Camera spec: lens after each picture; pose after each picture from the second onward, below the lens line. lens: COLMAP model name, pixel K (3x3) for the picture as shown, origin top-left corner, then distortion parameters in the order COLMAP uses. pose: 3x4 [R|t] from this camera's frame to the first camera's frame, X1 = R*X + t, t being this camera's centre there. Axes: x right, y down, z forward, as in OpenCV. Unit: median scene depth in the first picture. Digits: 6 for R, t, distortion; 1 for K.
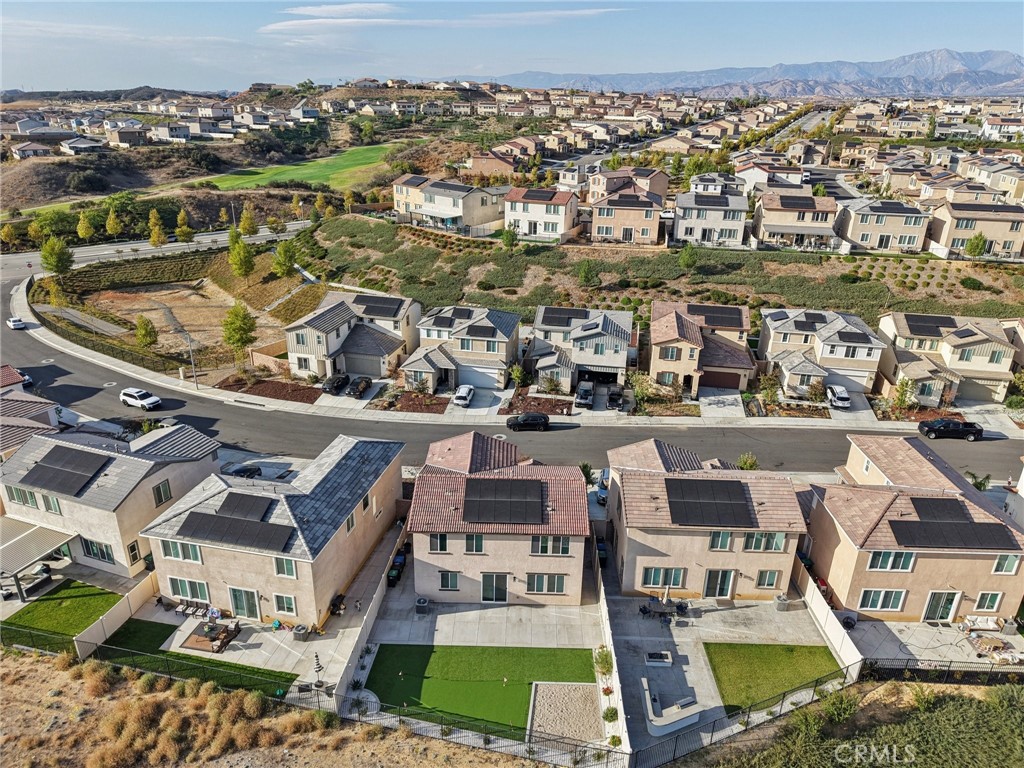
lens RADIAL K [[711.1, 0, 518.2], [0, 711.1, 383.6], [0, 0, 1]] dist [0.034206, -0.039075]
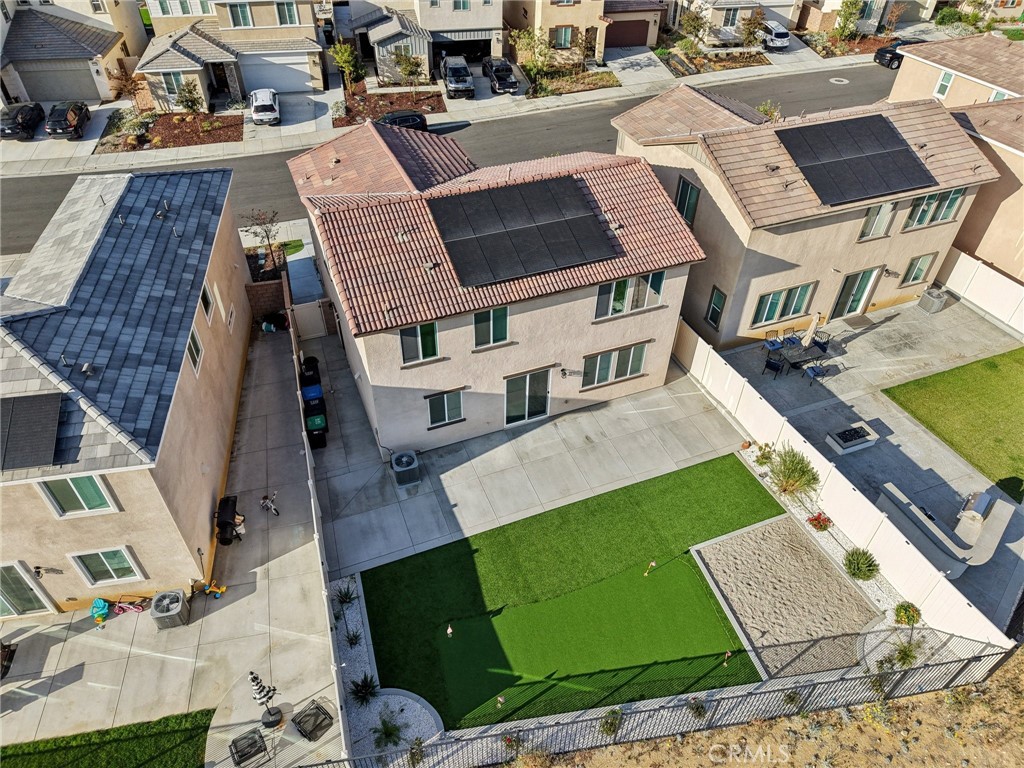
lens RADIAL K [[685.1, 0, 515.6], [0, 685.1, 384.6], [0, 0, 1]] dist [0.030515, -0.026331]
pose [[0.922665, -0.259675, 0.285057, -0.109117], [0.148369, 0.921416, 0.359136, 0.056310], [-0.355915, -0.289068, 0.888687, 0.330774]]
